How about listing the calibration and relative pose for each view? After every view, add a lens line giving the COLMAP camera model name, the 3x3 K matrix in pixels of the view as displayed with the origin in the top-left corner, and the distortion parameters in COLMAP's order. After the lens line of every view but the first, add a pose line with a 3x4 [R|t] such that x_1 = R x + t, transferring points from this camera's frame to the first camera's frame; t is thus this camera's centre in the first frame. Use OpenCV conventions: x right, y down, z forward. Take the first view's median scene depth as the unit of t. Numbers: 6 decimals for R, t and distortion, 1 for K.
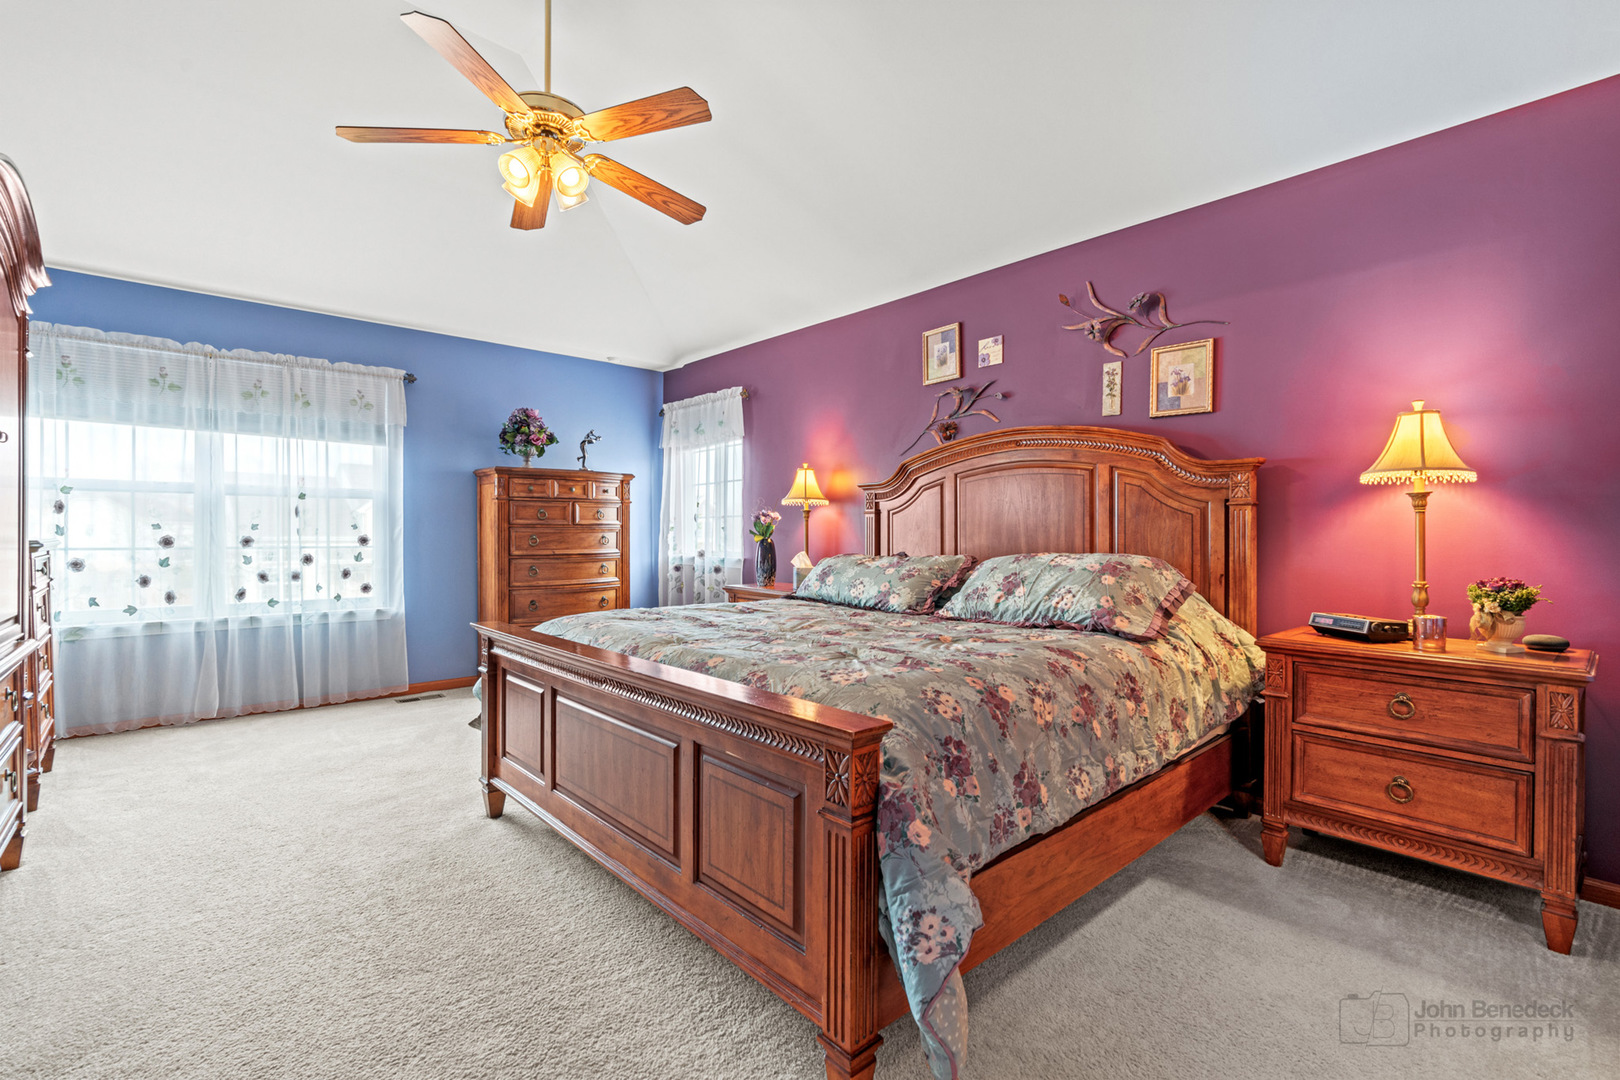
lens RADIAL K [[737.7, 0, 809.3], [0, 737.7, 517.8], [0, 0, 1]] dist [-0.002923, 0.000412]
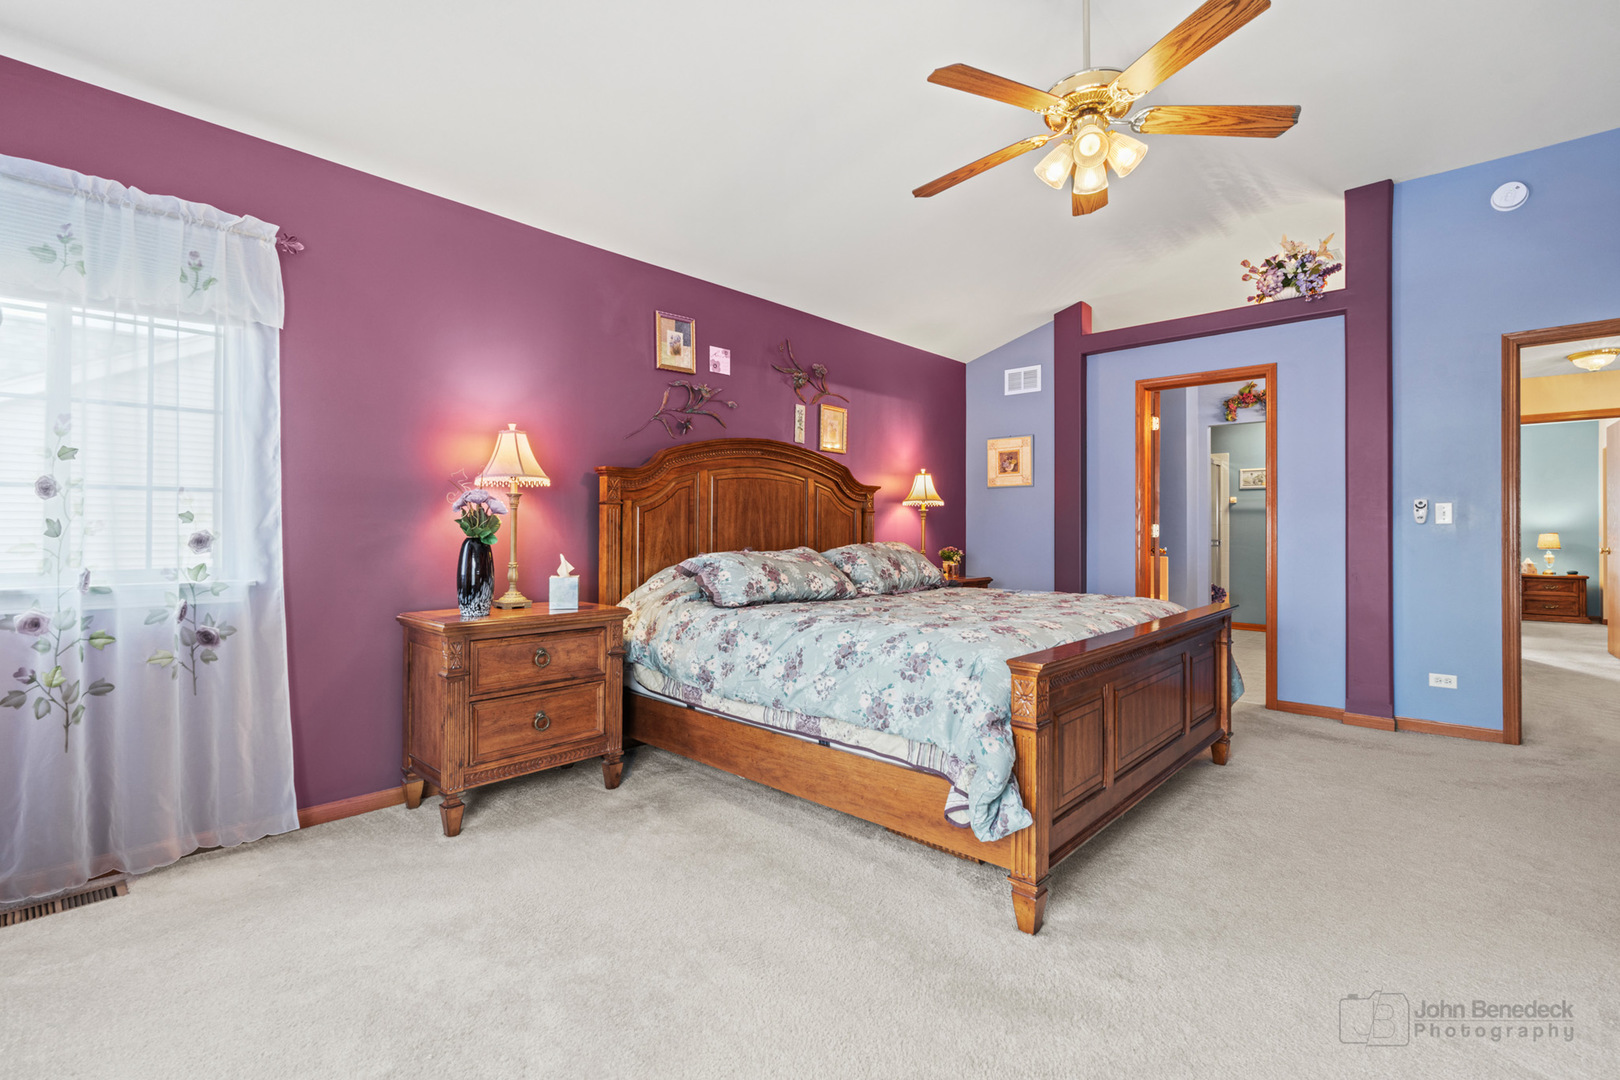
lens RADIAL K [[737.7, 0, 809.3], [0, 737.7, 517.8], [0, 0, 1]] dist [-0.002923, 0.000412]
pose [[-0.082366, 0.011690, 0.996534, -0.965066], [-0.028132, 0.999505, -0.014050, 0.020313], [-0.996205, -0.029192, -0.081996, 1.084970]]
